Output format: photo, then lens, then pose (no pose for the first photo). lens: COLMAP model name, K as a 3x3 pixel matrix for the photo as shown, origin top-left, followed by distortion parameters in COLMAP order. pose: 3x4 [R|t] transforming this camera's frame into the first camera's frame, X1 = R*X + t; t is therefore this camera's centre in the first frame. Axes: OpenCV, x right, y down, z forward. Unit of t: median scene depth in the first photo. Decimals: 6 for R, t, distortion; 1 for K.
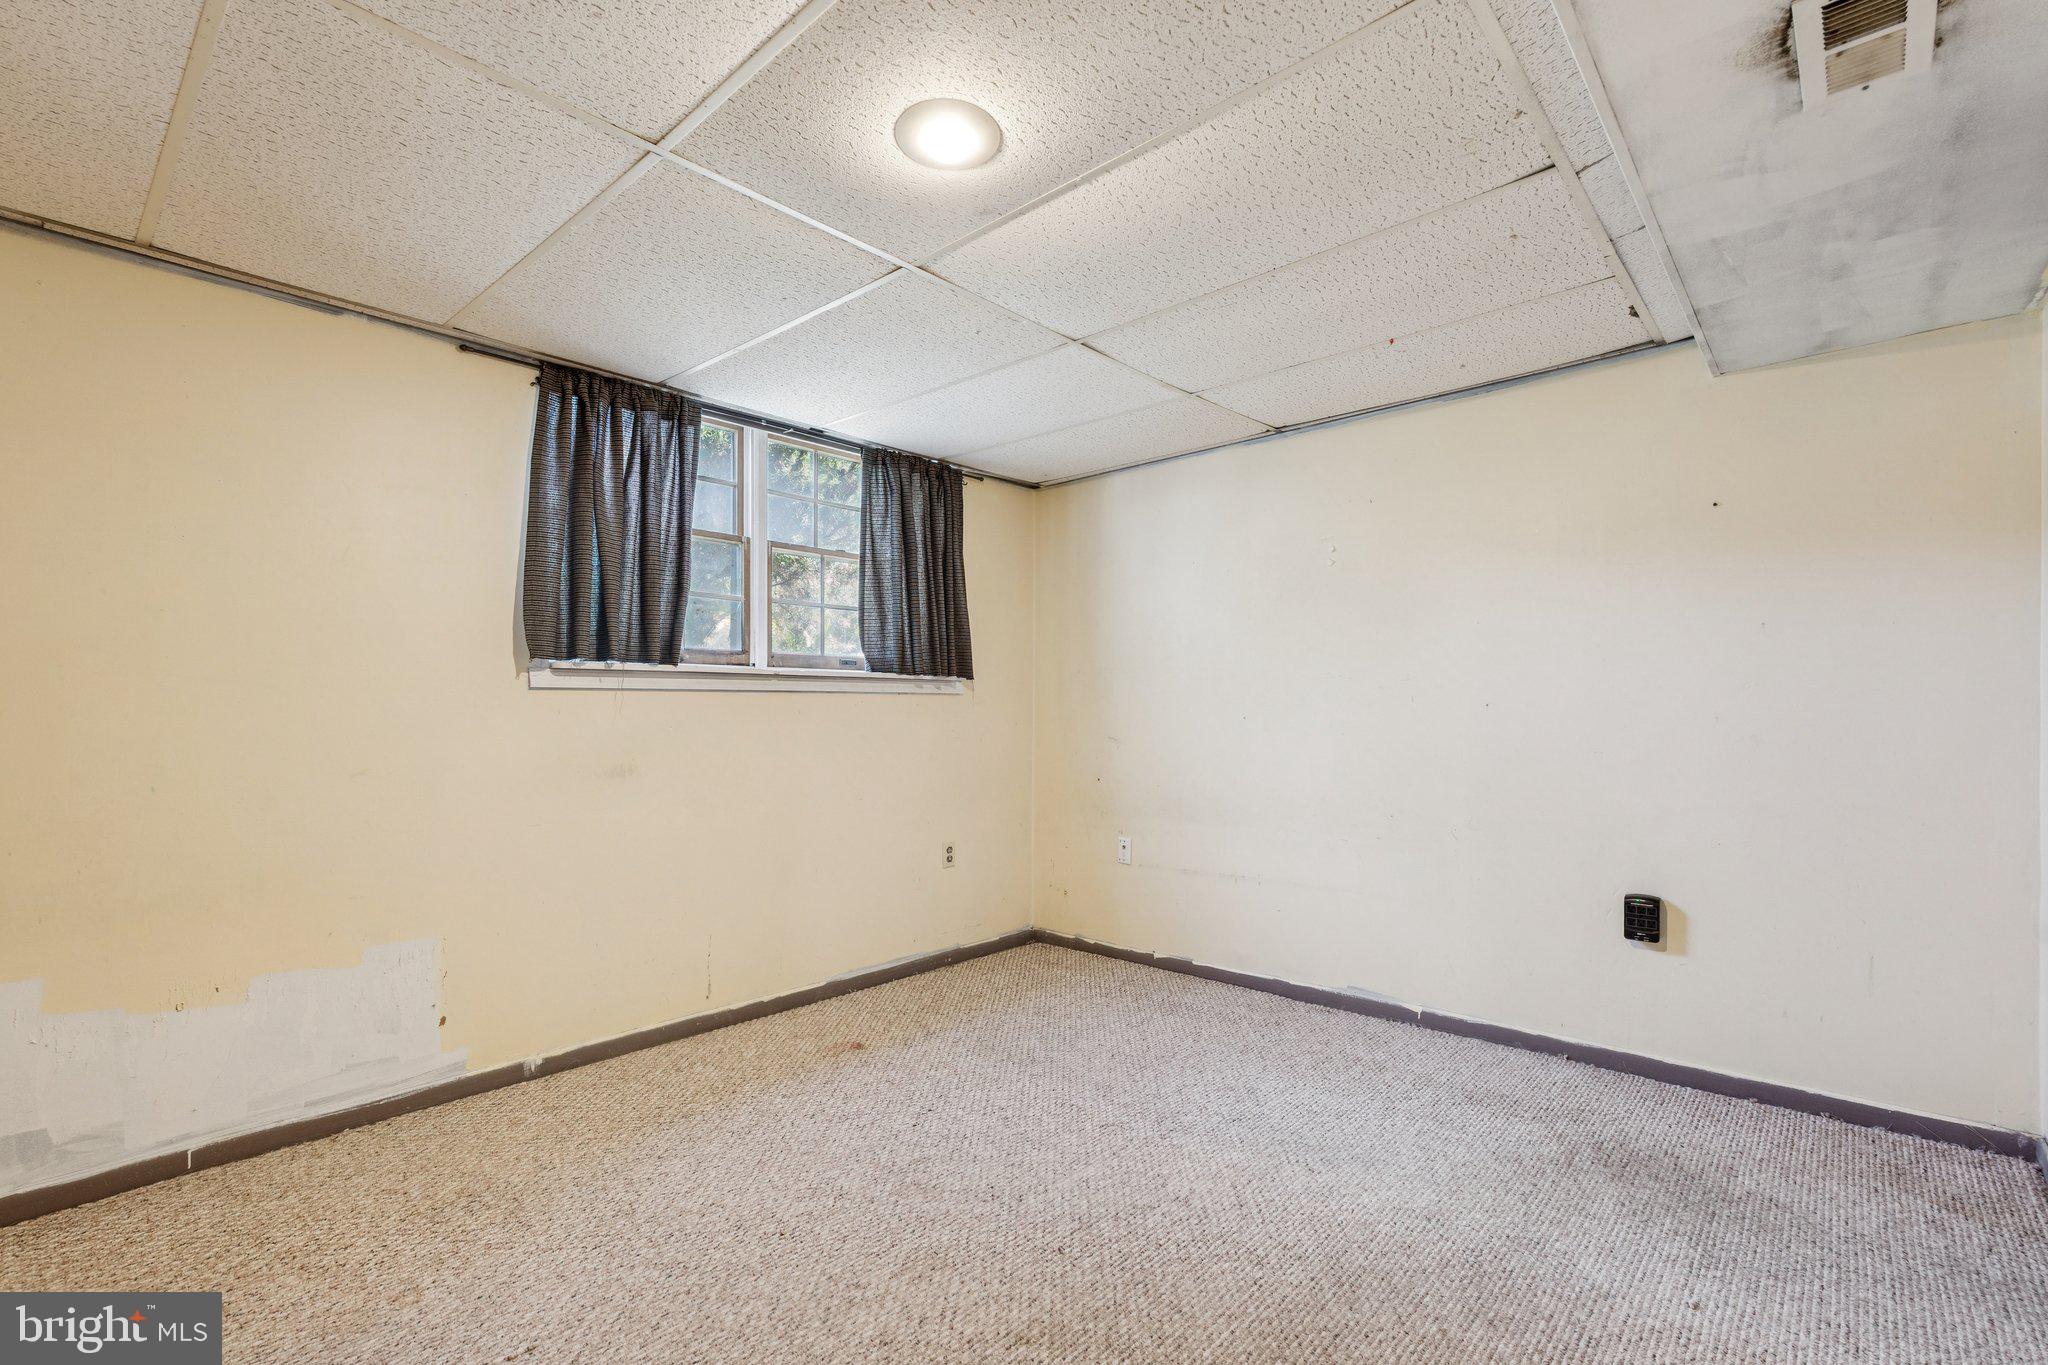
lens RADIAL K [[910.8, 0, 1033.0], [0, 910.8, 710.7], [0, 0, 1]] dist [-0.010189, 0.001757]
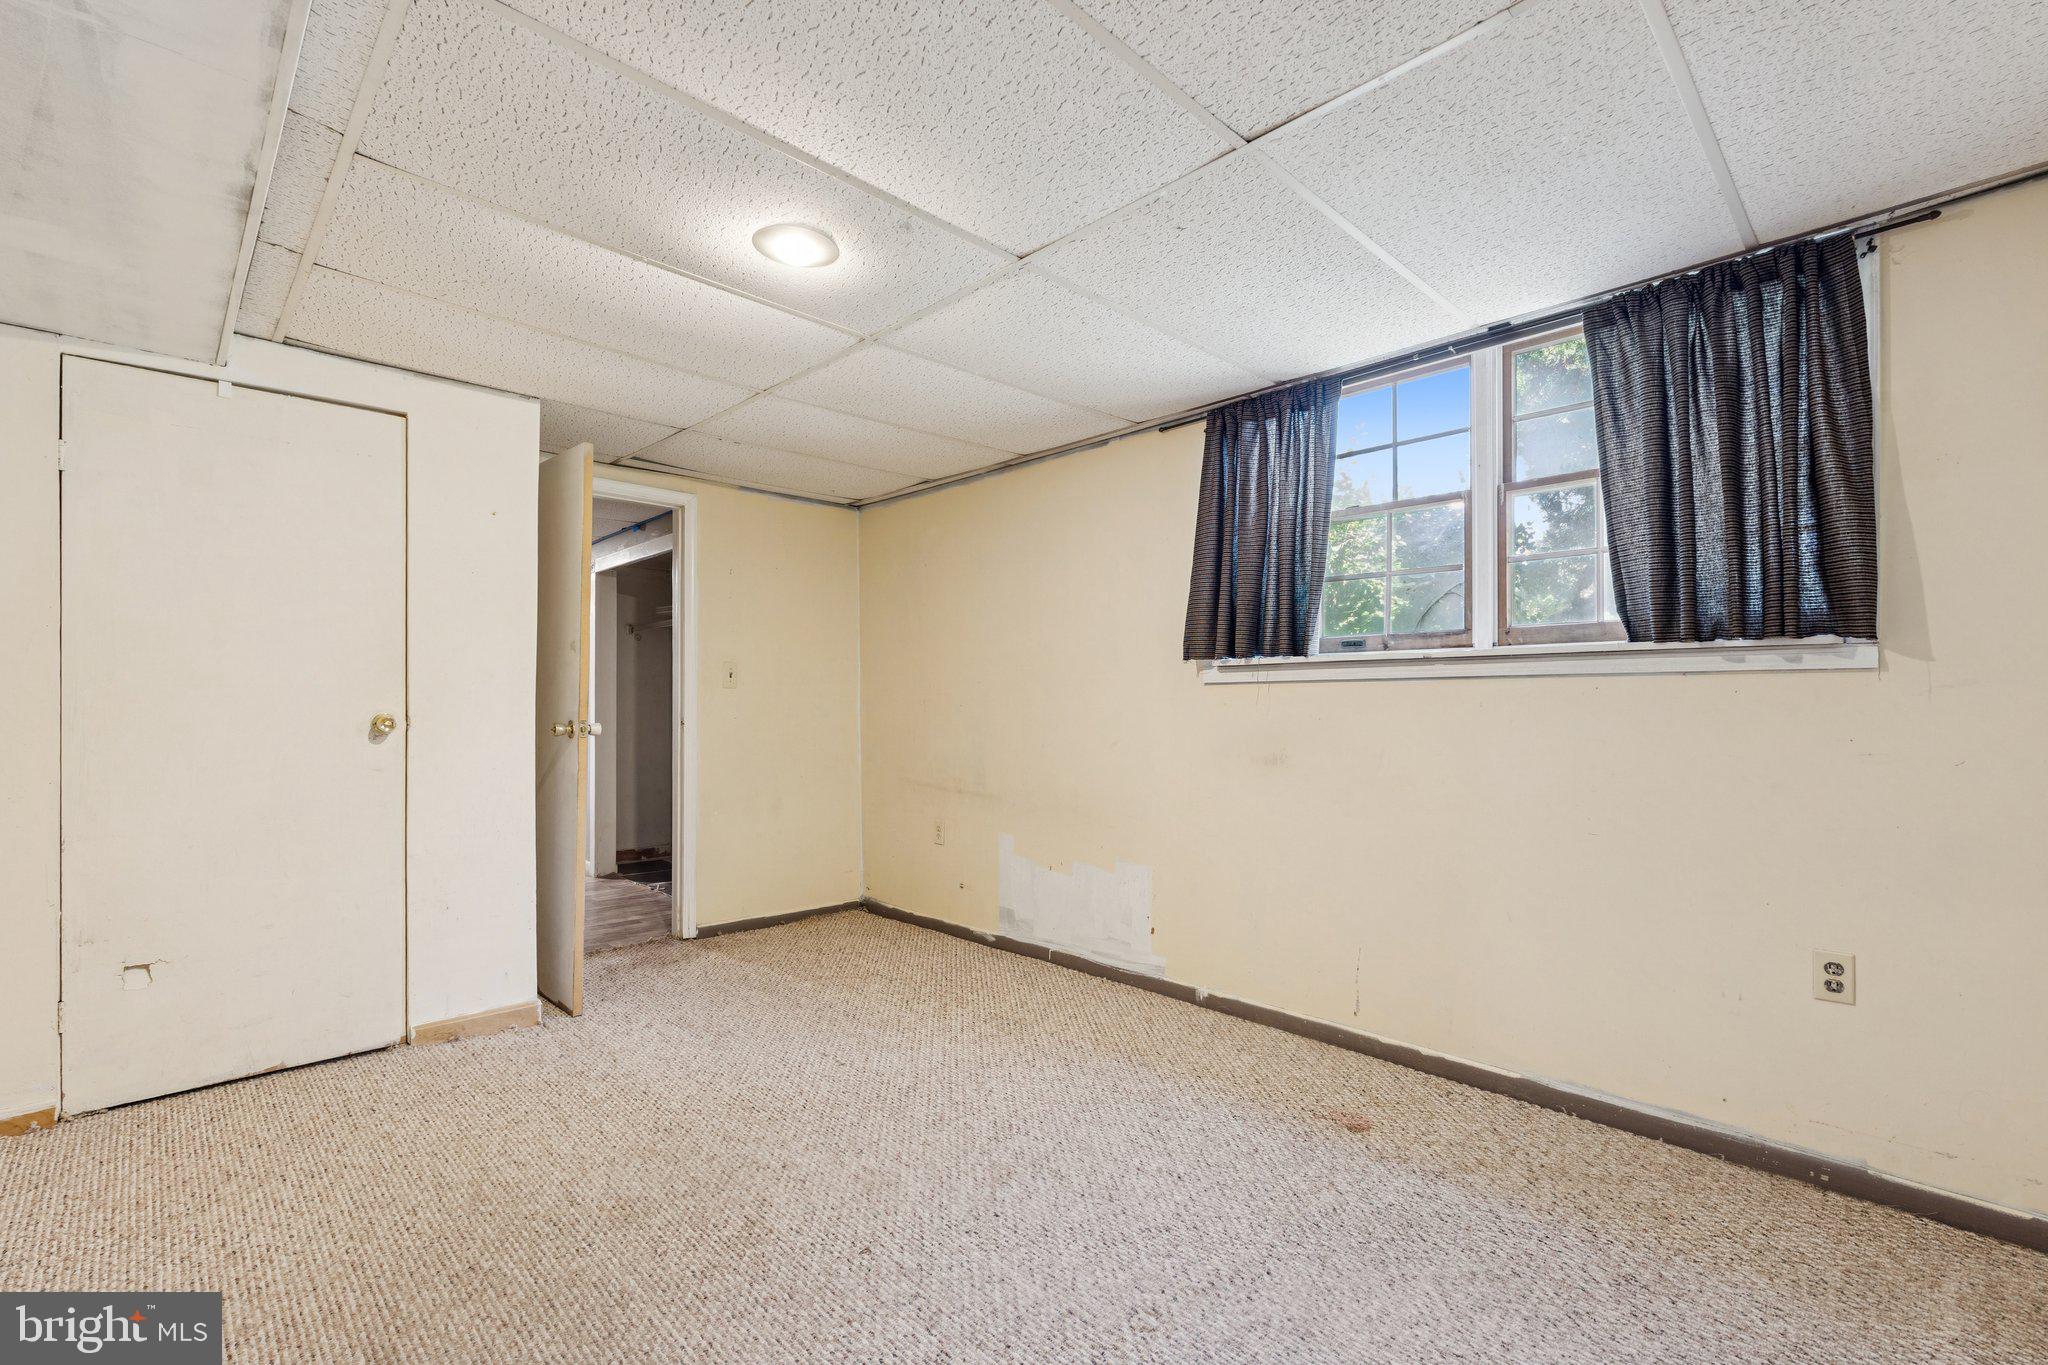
lens RADIAL K [[910.8, 0, 1008.0], [0, 910.8, 694.1], [0, 0, 1]] dist [-0.010189, 0.001757]
pose [[-0.083013, -0.009990, -0.996498, 0.619564], [0.000216, 0.999950, -0.010042, 0.001076], [0.996548, -0.001049, -0.083007, 0.763470]]
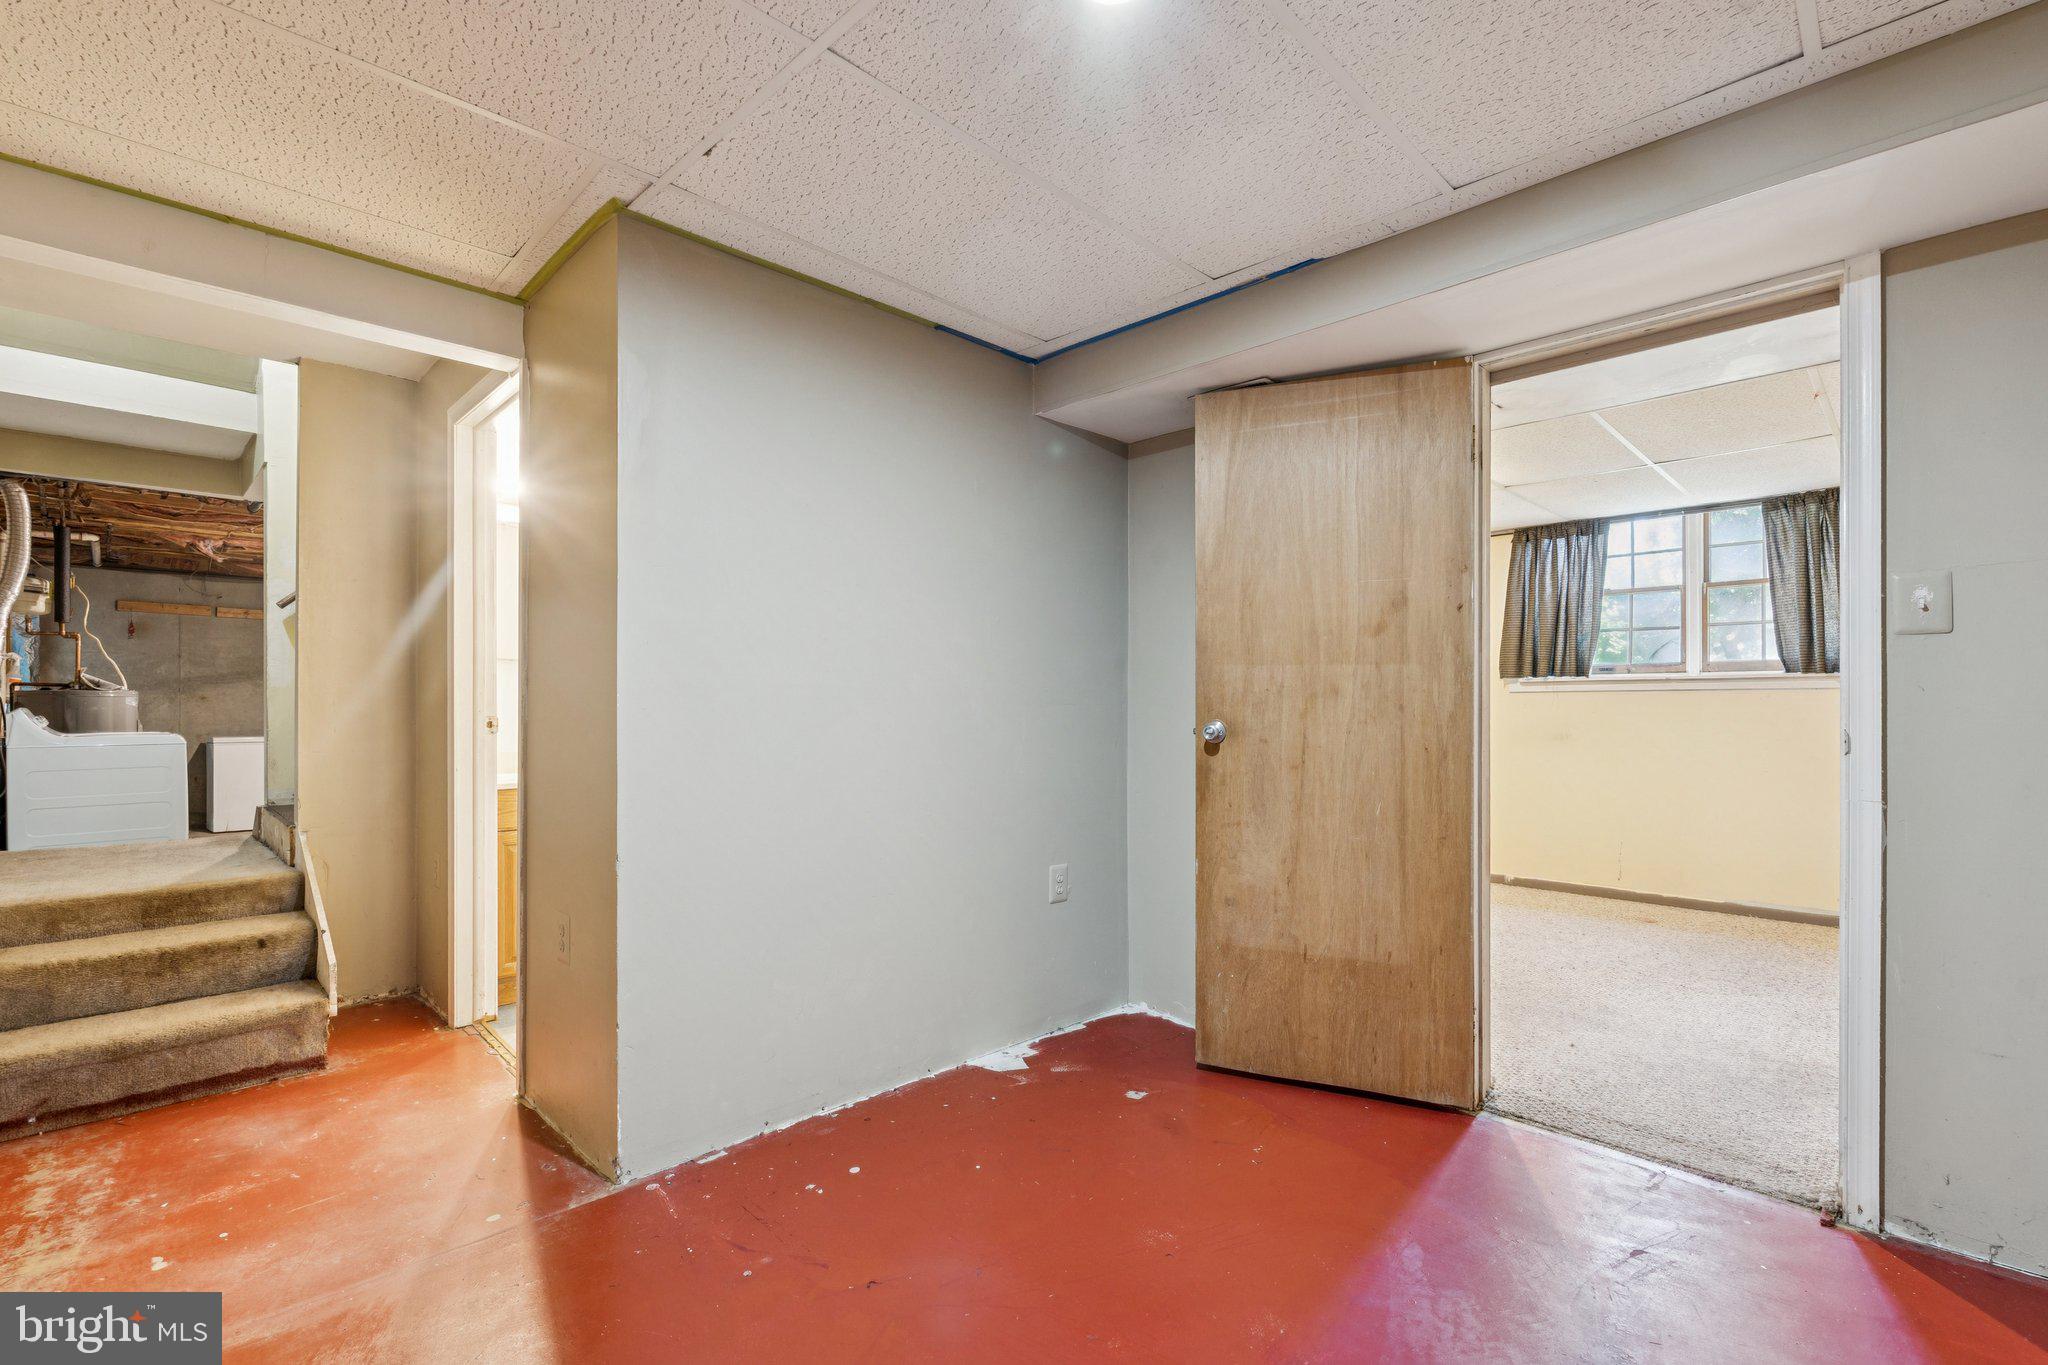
lens RADIAL K [[910.8, 0, 1042.2], [0, 910.8, 688.3], [0, 0, 1]] dist [-0.010189, 0.001757]
pose [[-0.059041, -0.022437, -0.998003, 1.395273], [-0.007765, 0.999727, -0.022017, 0.018150], [0.998225, 0.006450, -0.059199, 0.067457]]
